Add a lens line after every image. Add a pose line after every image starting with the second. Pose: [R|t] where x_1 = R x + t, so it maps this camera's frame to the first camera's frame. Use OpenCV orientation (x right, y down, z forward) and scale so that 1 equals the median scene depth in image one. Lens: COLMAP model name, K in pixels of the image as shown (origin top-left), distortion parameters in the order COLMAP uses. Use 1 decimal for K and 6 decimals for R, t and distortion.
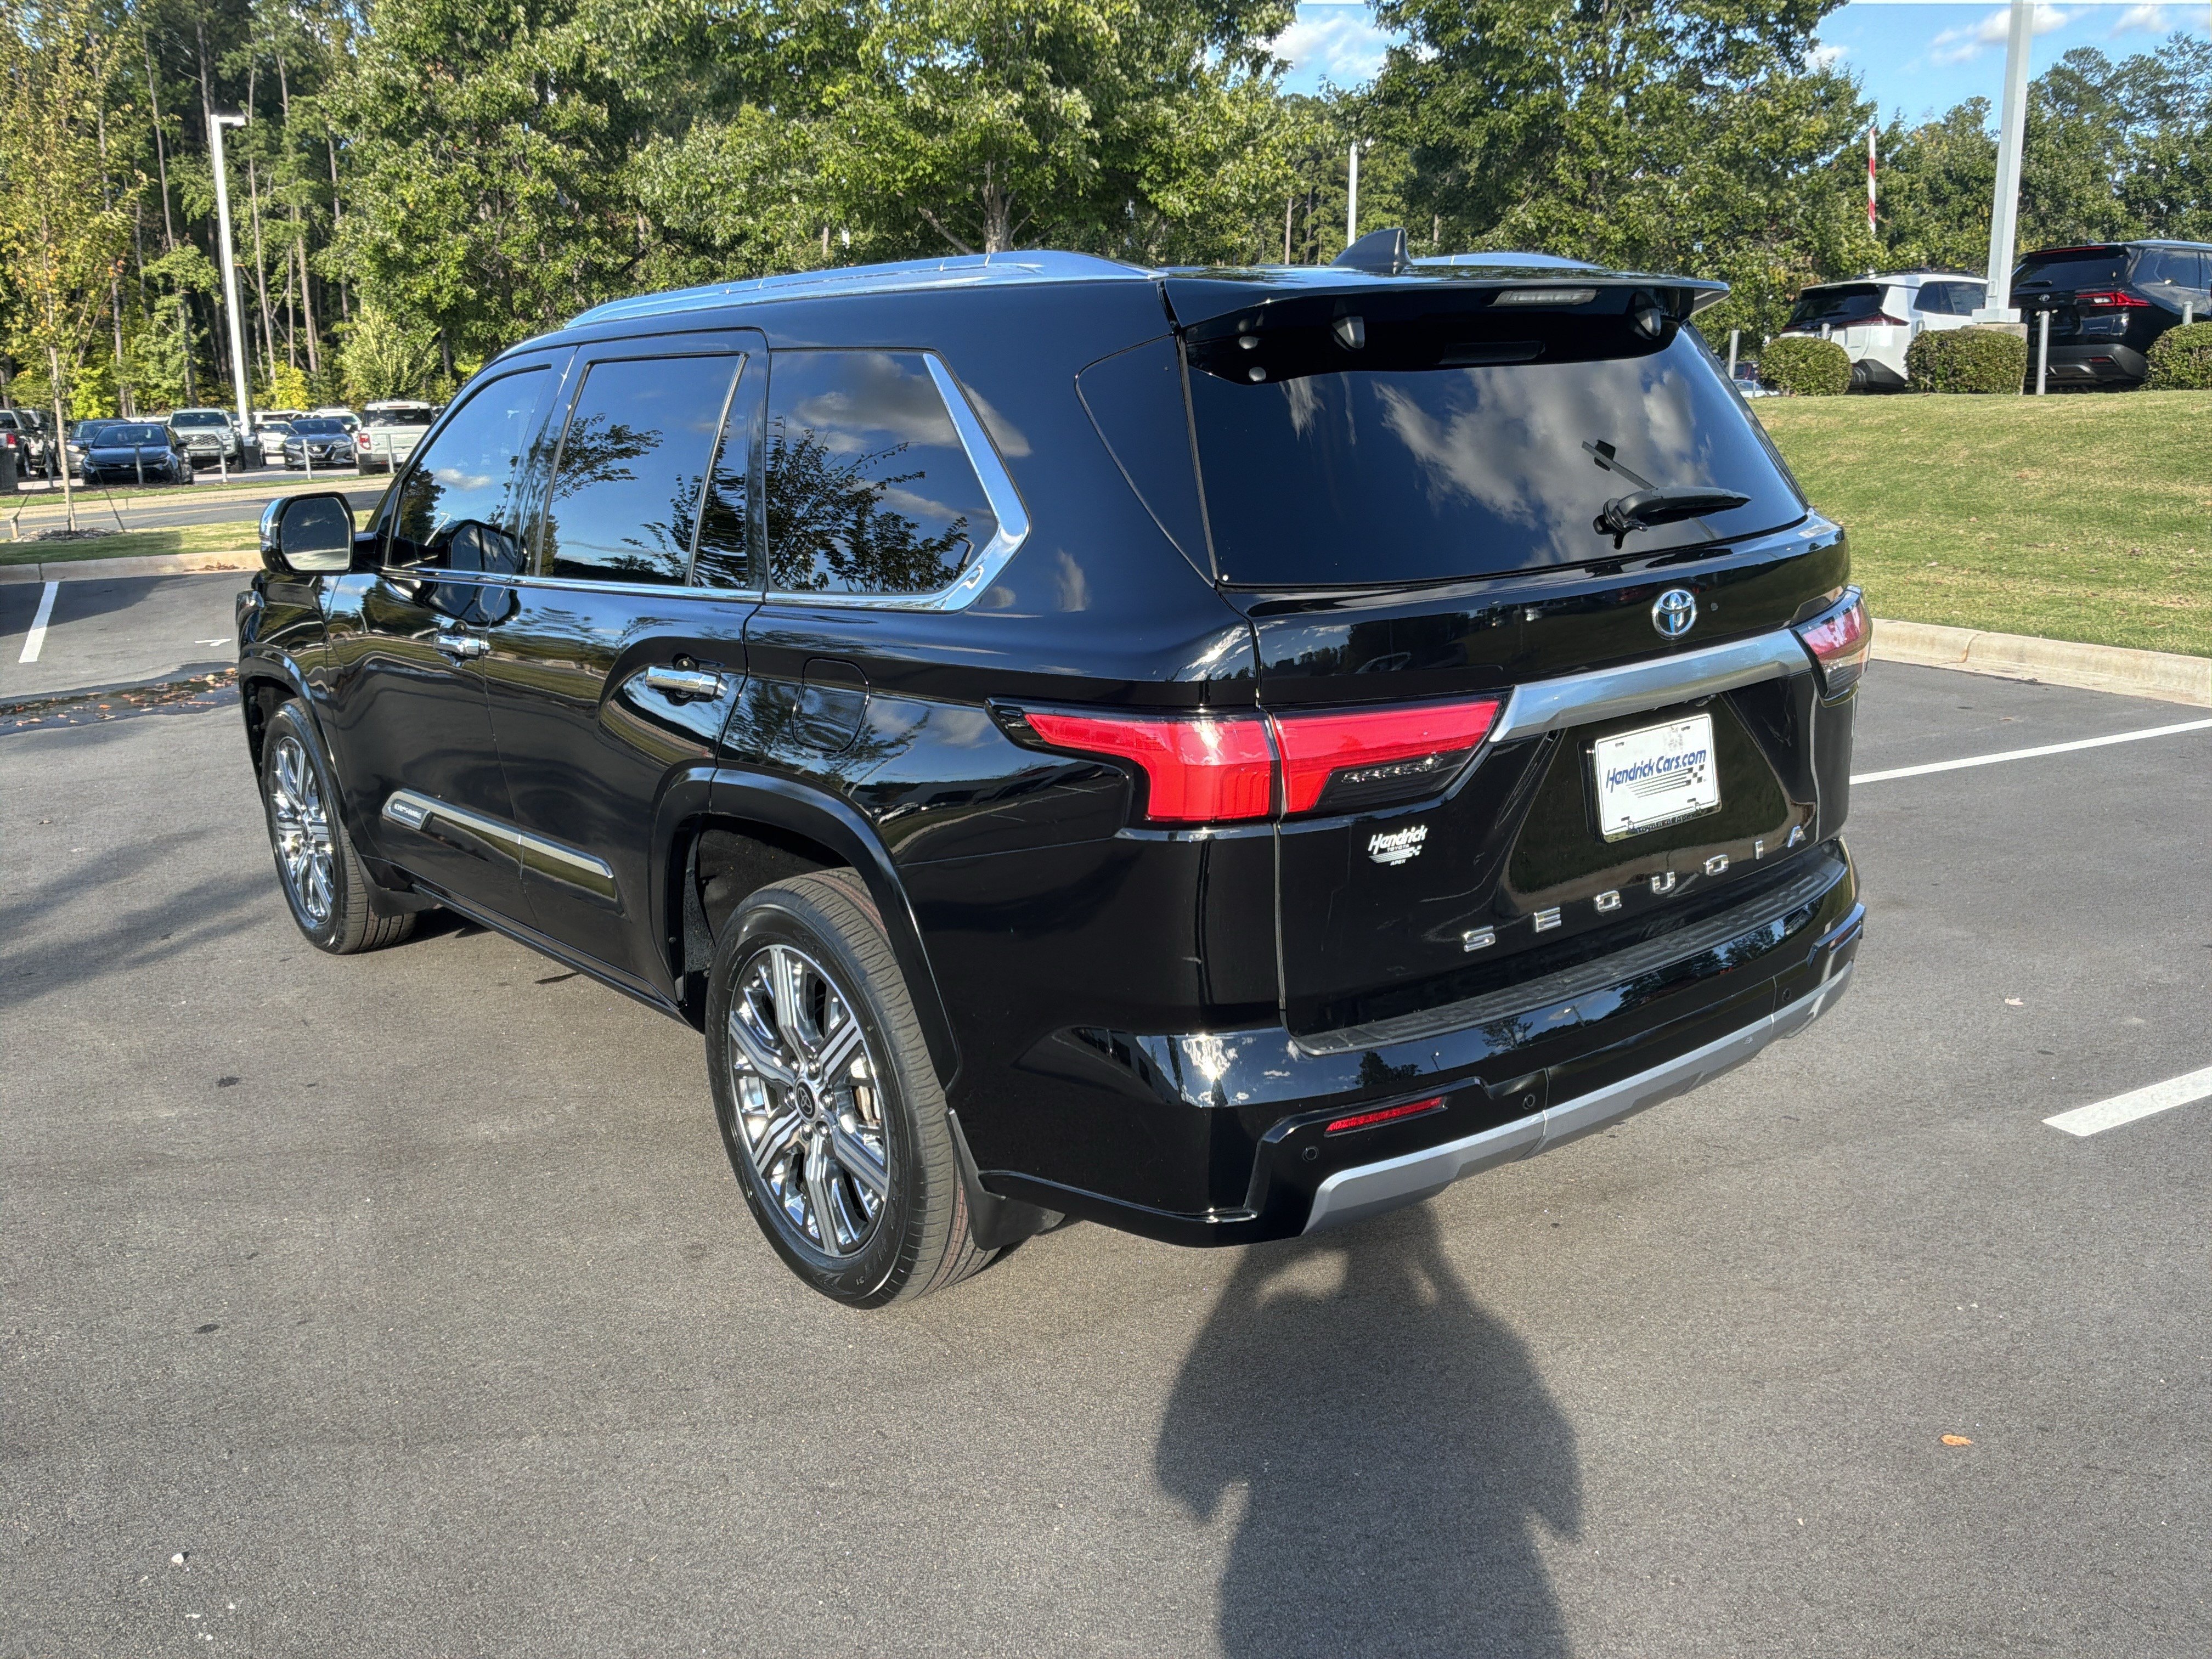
lens RADIAL K [[1835.4, 0, 1048.2], [0, 1835.4, 842.5], [0, 0, 1]] dist [0.034402, -0.068968]
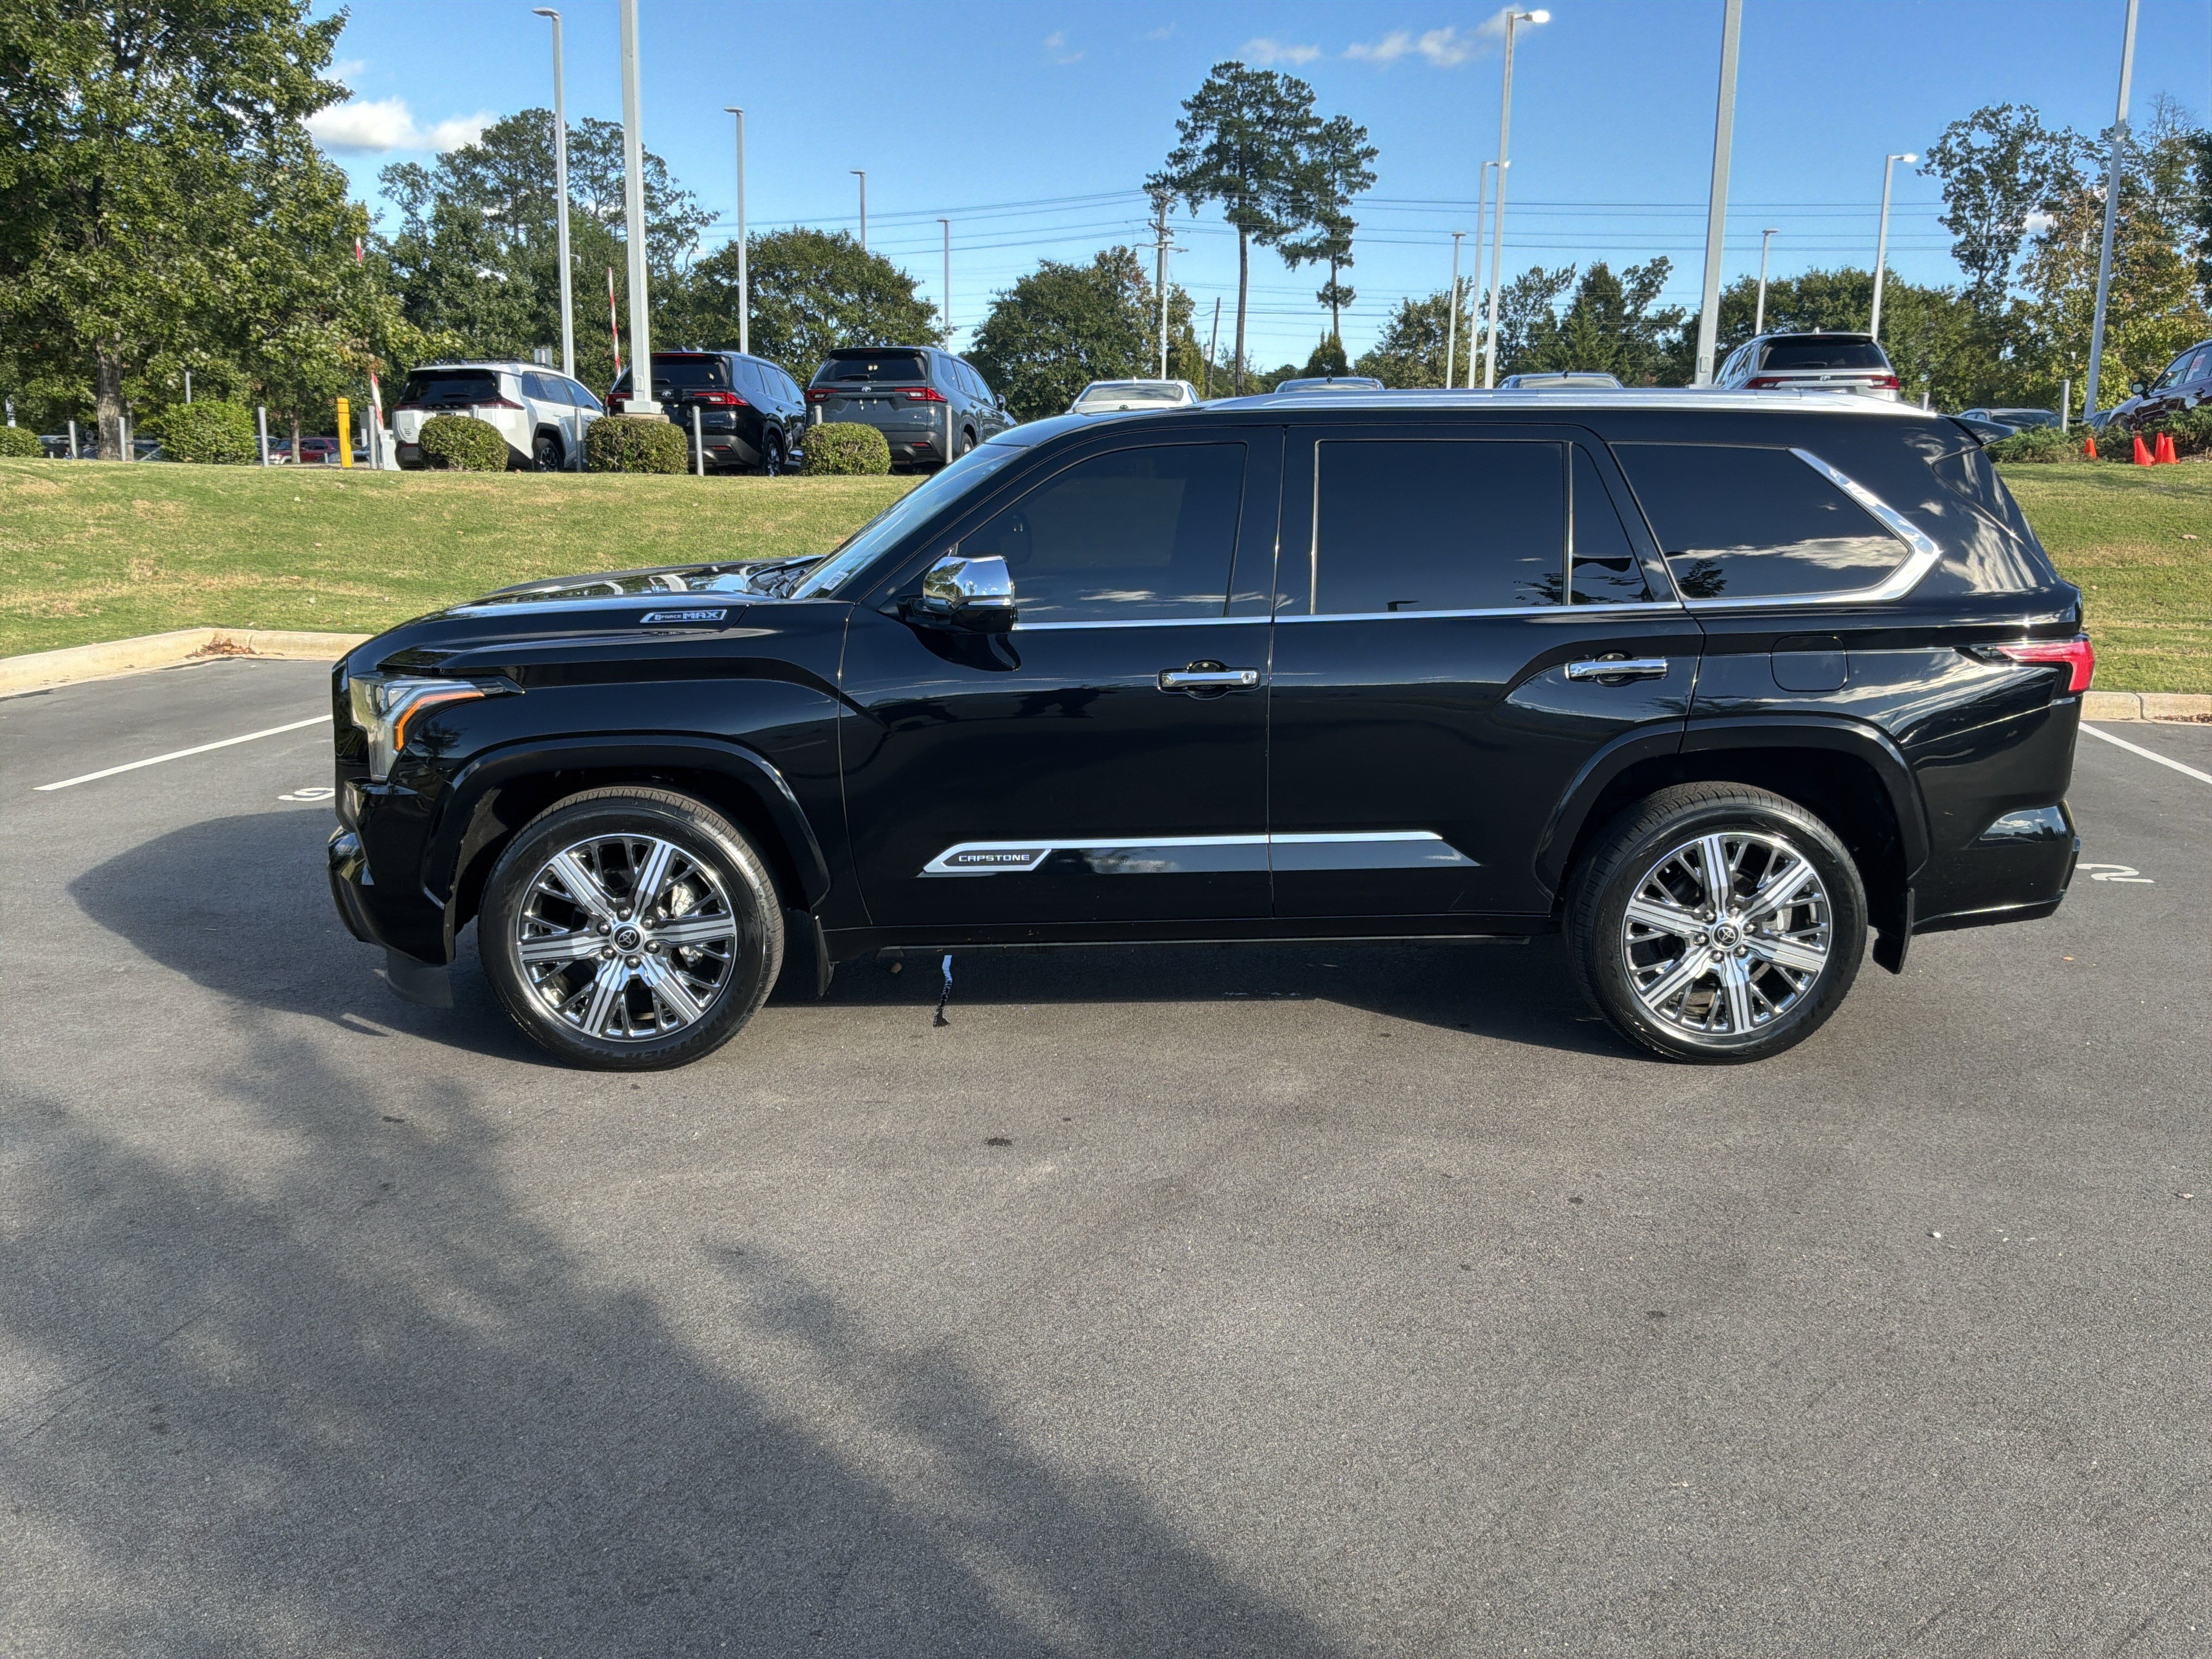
lens RADIAL K [[1835.4, 0, 1119.8], [0, 1835.4, 843.4], [0, 0, 1]] dist [0.034402, -0.068968]
pose [[0.580352, -0.137630, 0.802652, -0.343366], [0.167836, 0.984670, 0.047488, -0.018837], [-0.796883, 0.107154, 0.594555, 0.100984]]
